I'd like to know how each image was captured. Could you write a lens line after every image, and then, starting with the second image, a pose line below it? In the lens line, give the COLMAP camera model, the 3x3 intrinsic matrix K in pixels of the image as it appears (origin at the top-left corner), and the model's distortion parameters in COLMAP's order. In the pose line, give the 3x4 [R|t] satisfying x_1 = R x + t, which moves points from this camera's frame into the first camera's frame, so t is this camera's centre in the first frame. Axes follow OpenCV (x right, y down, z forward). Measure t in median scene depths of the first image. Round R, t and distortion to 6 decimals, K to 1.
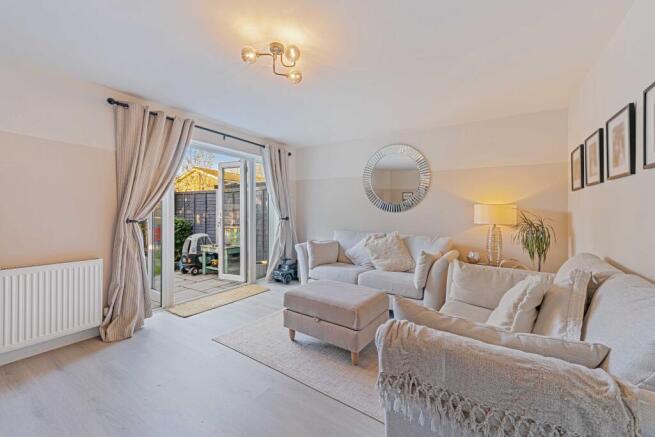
lens RADIAL K [[259.5, 0, 327.7], [0, 259.5, 211.2], [0, 0, 1]] dist [0.023119, -0.000045]
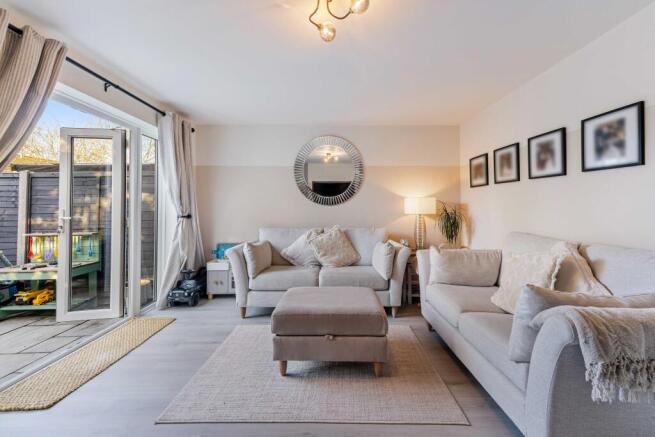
lens RADIAL K [[268.9, 0, 326.7], [0, 268.9, 199.4], [0, 0, 1]] dist [0.016961, -0.000315]
pose [[0.836513, -0.000850, 0.547947, -0.317733], [0.014983, 0.999660, -0.021322, 0.003069], [-0.547743, 0.026046, 0.836241, 0.181154]]
